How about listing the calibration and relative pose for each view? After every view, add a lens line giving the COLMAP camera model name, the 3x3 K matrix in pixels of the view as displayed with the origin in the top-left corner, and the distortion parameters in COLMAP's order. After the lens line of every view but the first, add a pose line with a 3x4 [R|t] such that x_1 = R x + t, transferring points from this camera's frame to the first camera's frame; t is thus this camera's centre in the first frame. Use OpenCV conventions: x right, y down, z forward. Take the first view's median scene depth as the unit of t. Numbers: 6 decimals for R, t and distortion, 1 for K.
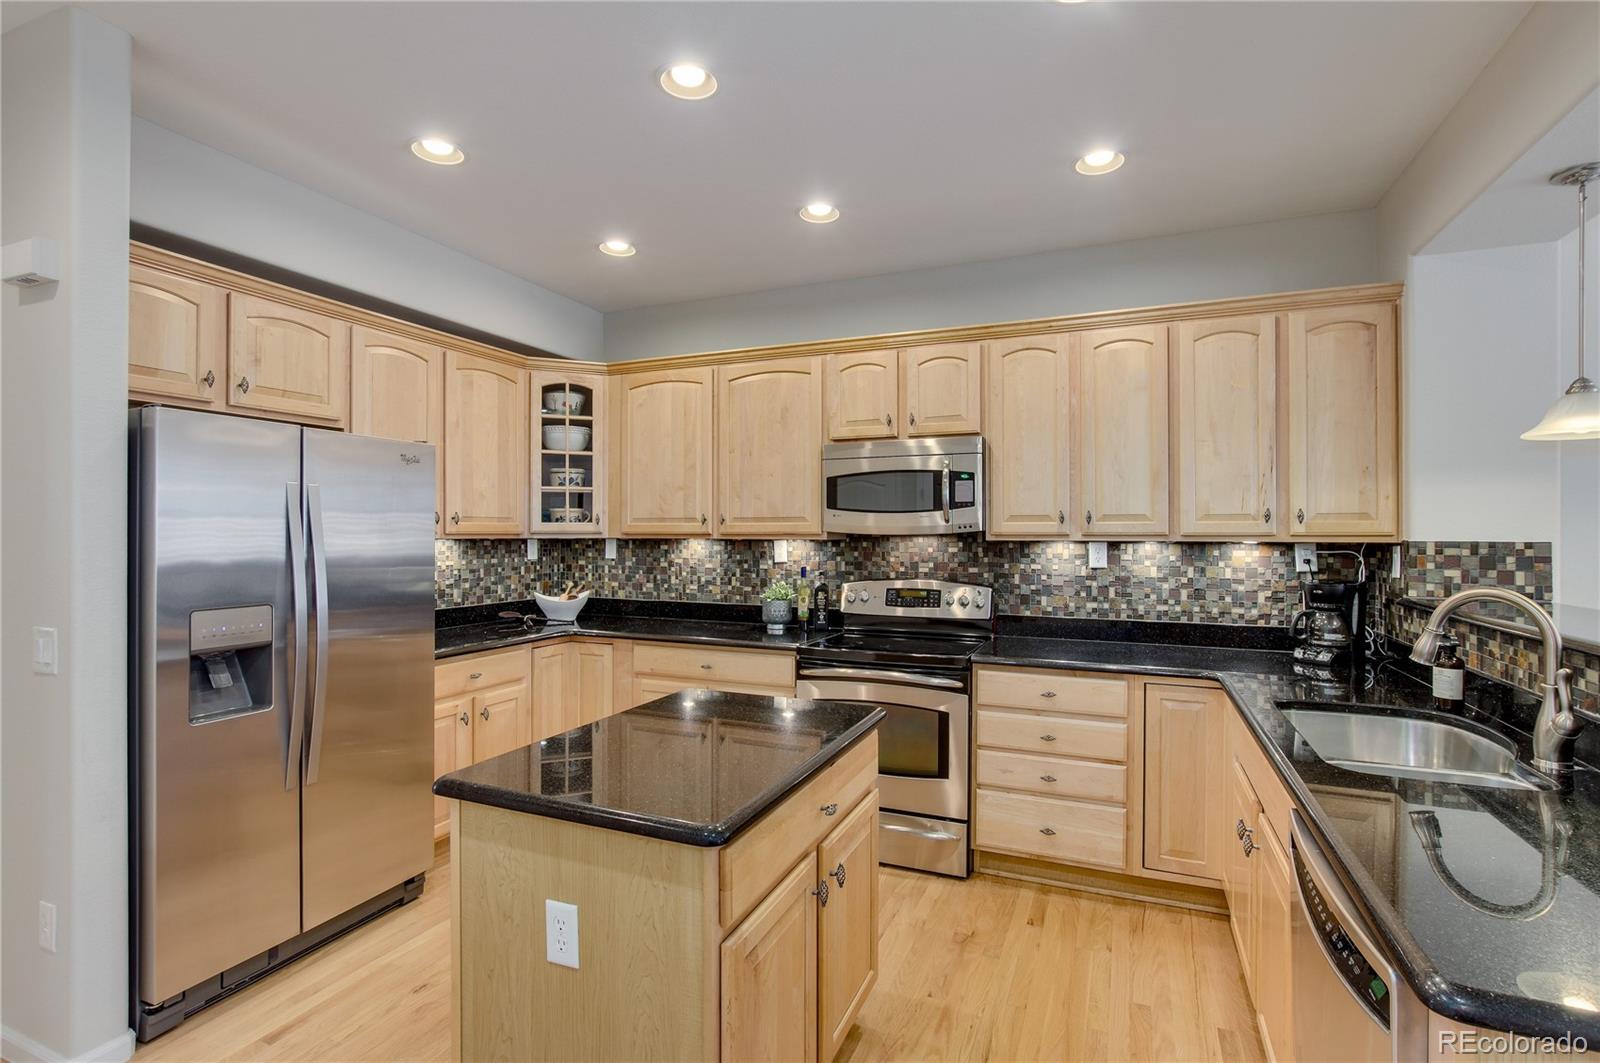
lens RADIAL K [[725.0, 0, 804.2], [0, 725.0, 533.9], [0, 0, 1]] dist [-0.005626, 0.000370]
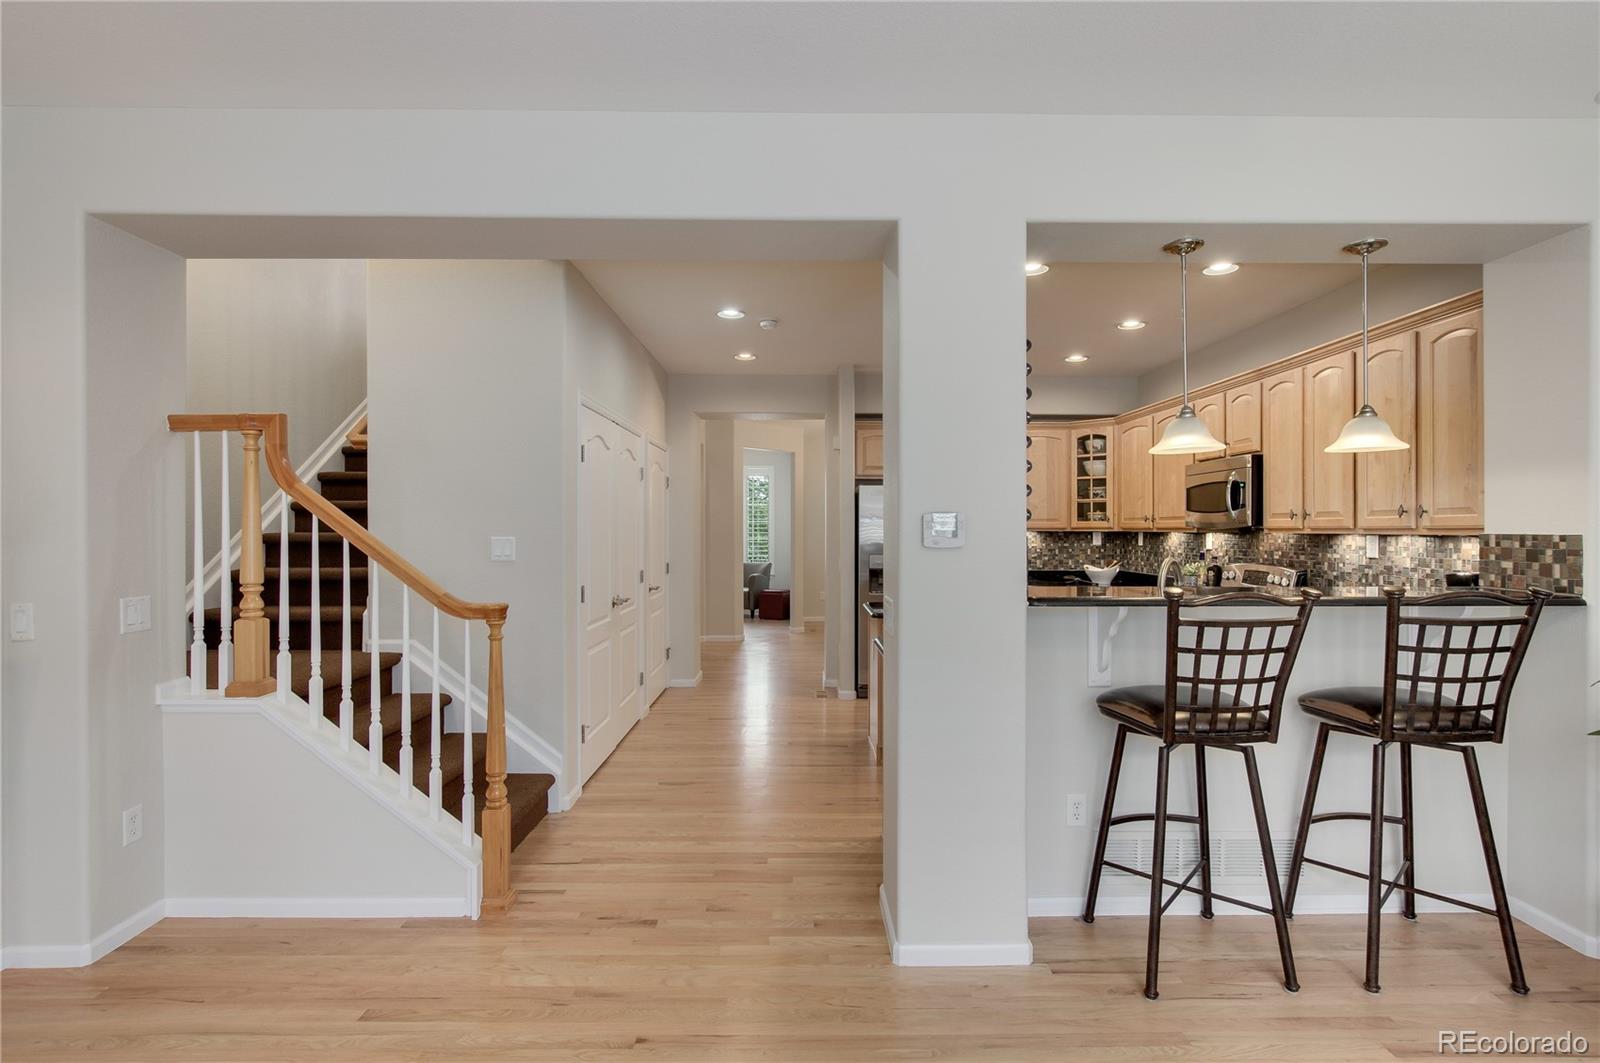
lens RADIAL K [[725.0, 0, 804.2], [0, 725.0, 531.2], [0, 0, 1]] dist [-0.005626, 0.000370]
pose [[0.394100, 0.001661, -0.919066, 1.069495], [0.001262, 0.999996, 0.002348, 0.001857], [0.919067, -0.002085, 0.394096, -0.250820]]
